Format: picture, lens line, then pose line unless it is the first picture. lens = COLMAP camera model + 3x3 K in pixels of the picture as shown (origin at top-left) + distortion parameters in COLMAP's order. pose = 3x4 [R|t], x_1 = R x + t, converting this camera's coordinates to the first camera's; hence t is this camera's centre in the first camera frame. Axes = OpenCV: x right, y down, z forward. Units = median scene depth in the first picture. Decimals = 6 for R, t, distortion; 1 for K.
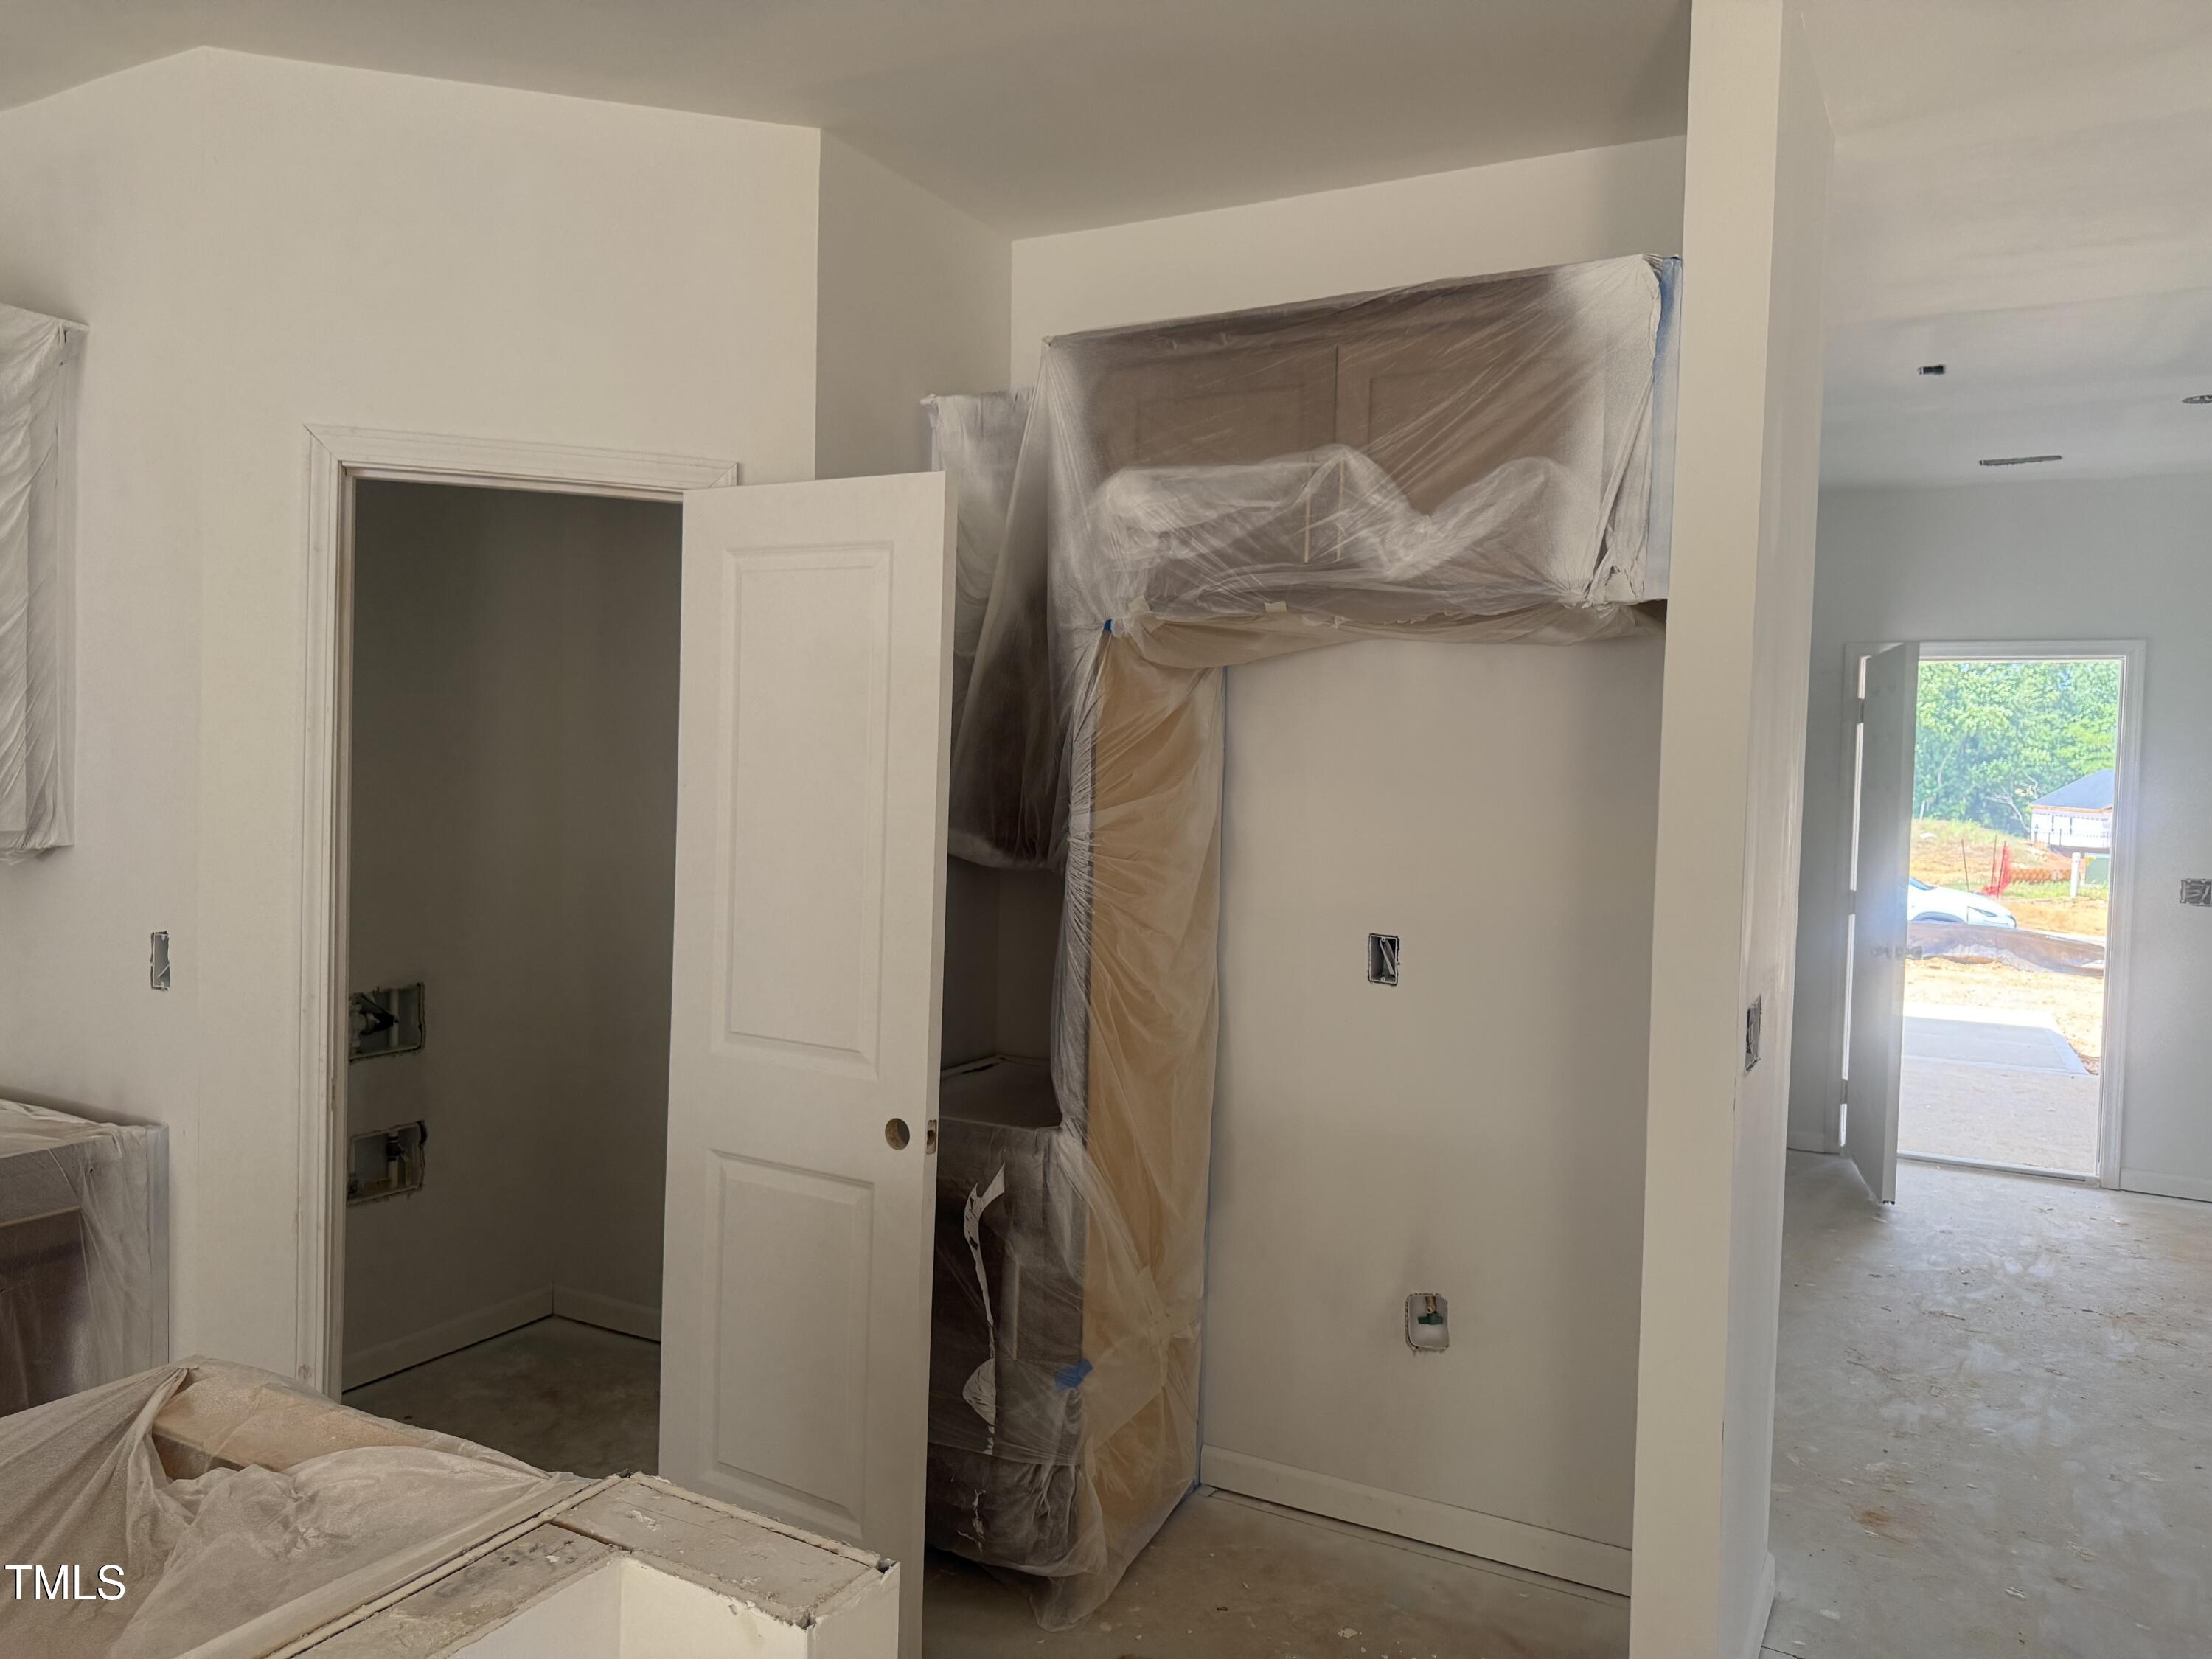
lens RADIAL K [[1531.2, 0, 1104.8], [0, 1531.2, 829.7], [0, 0, 1]] dist [-0.018160, -0.000632]
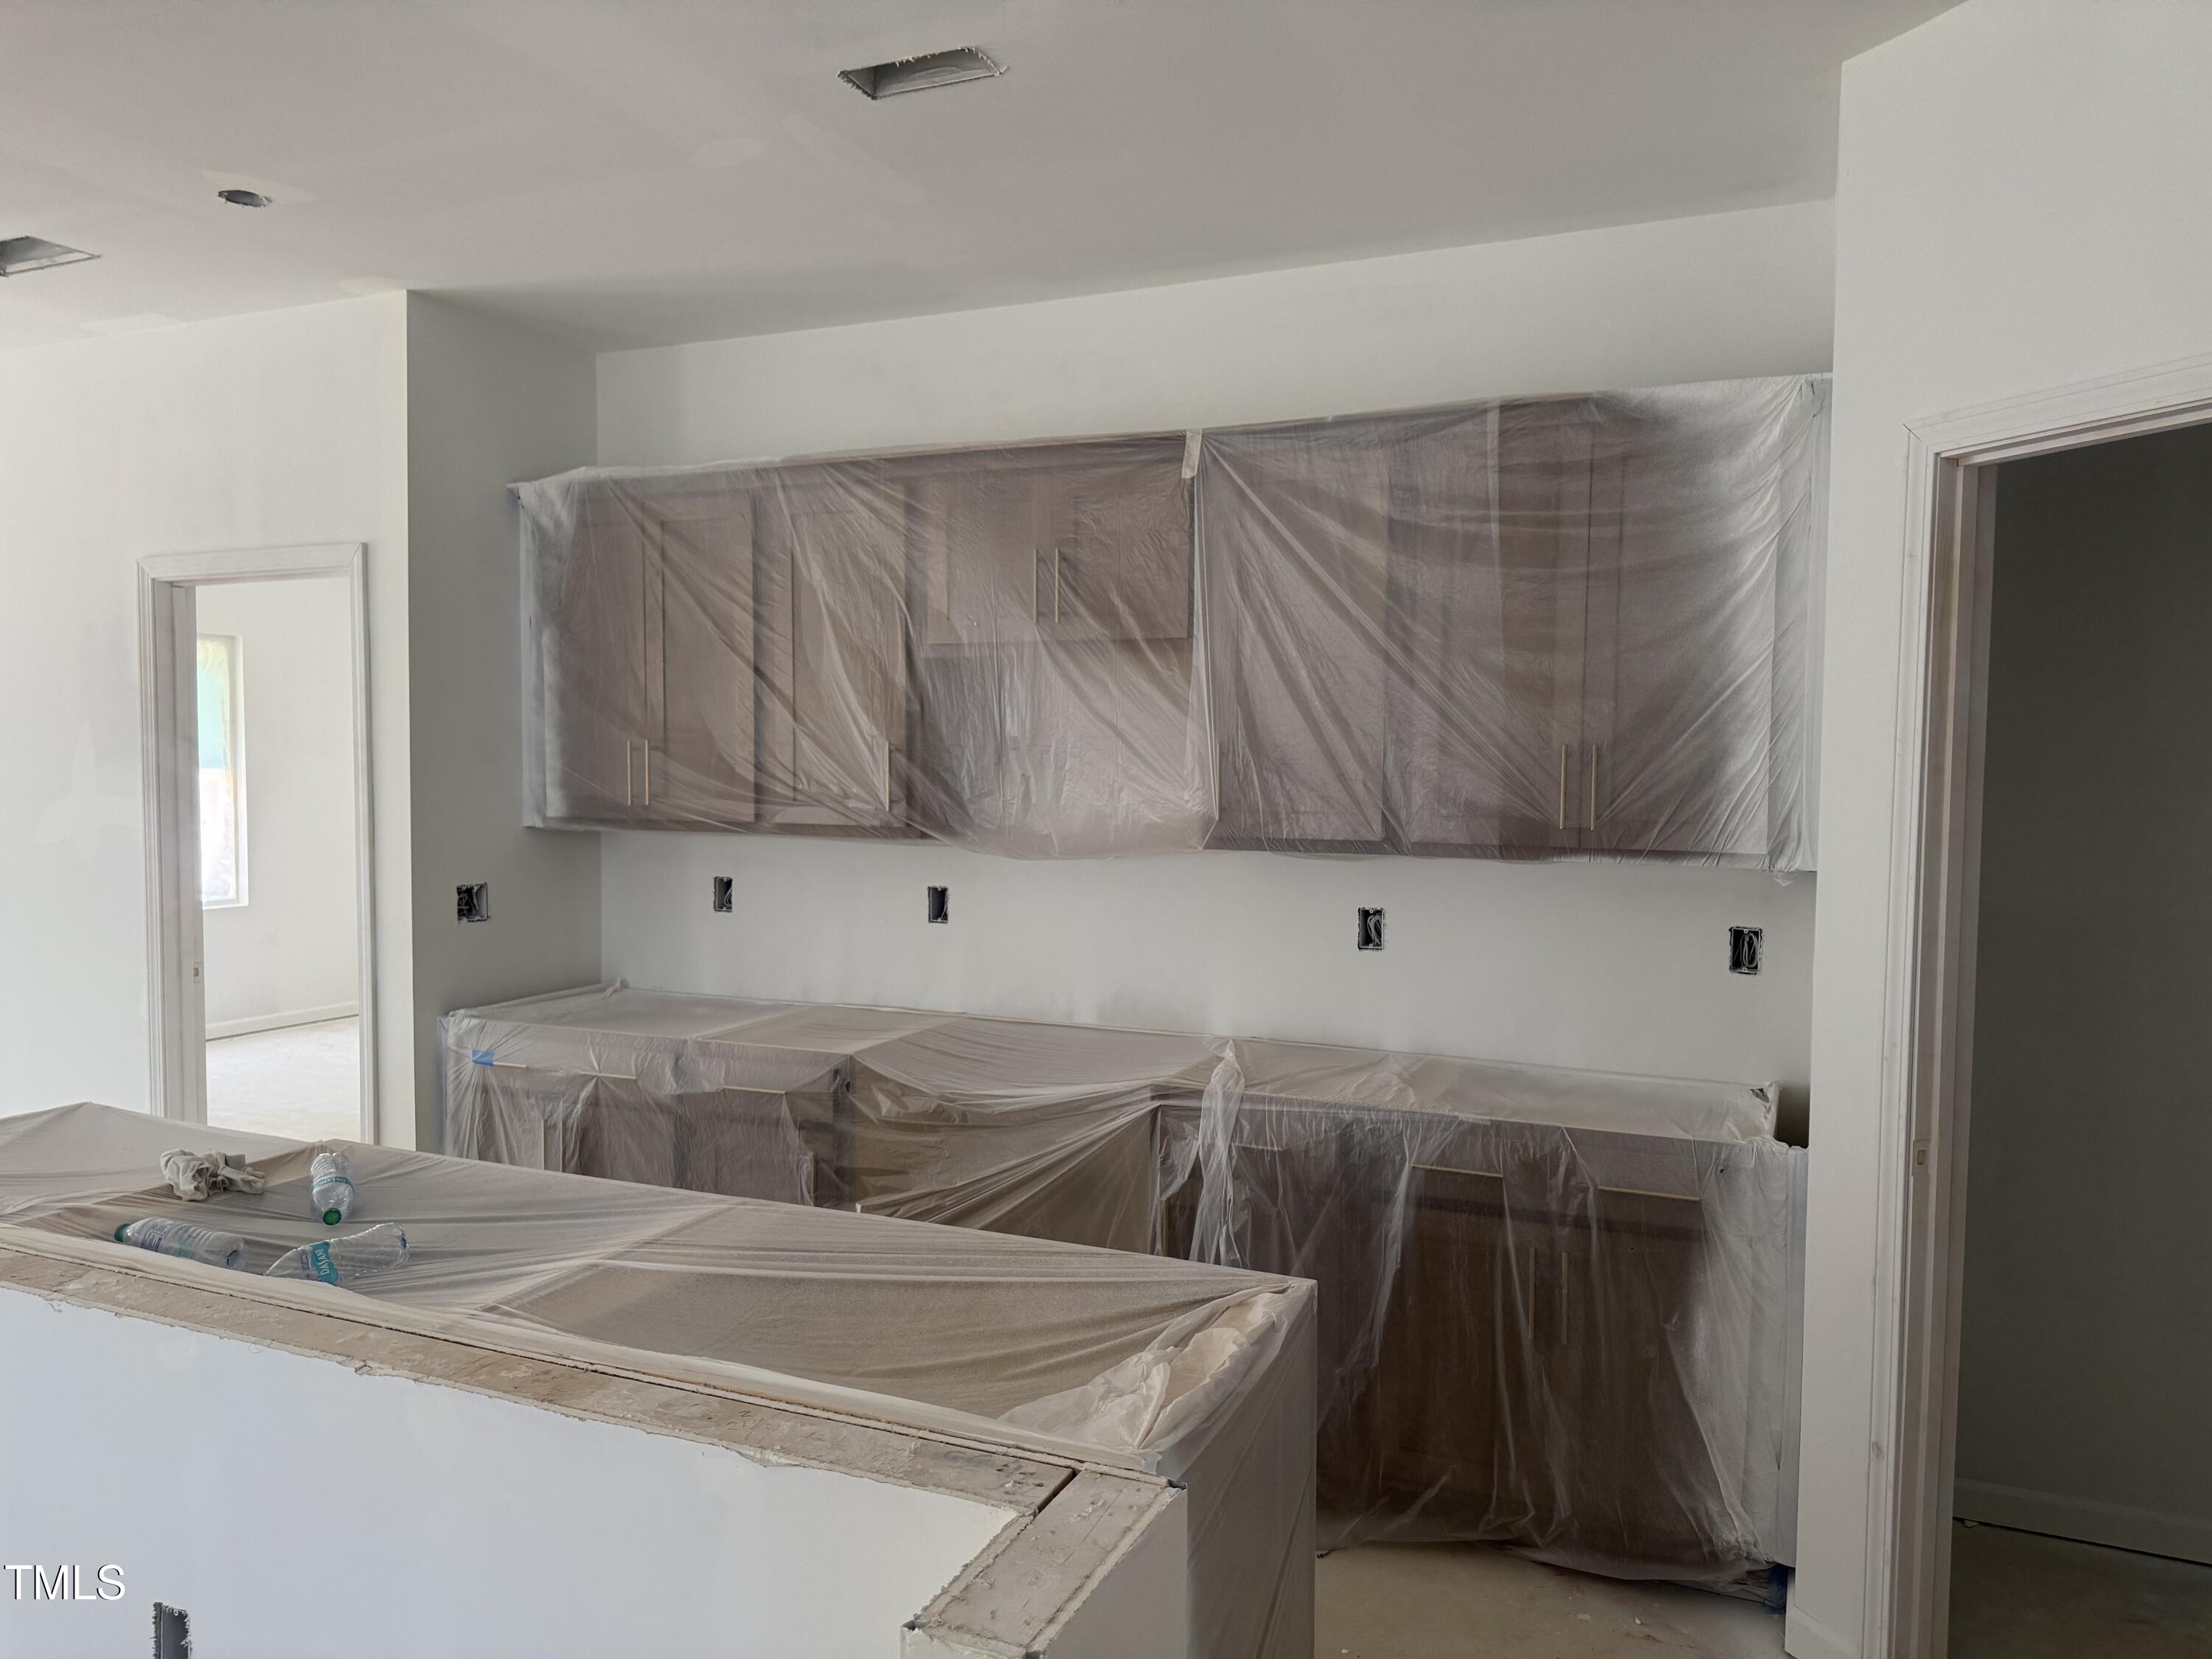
lens RADIAL K [[1531.2, 0, 1105.1], [0, 1531.2, 841.6], [0, 0, 1]] dist [-0.018160, -0.000632]
pose [[0.102268, 0.027724, -0.994370, 0.336660], [-0.052211, 0.998383, 0.022467, -0.008435], [0.993386, 0.049619, 0.103550, 0.422532]]
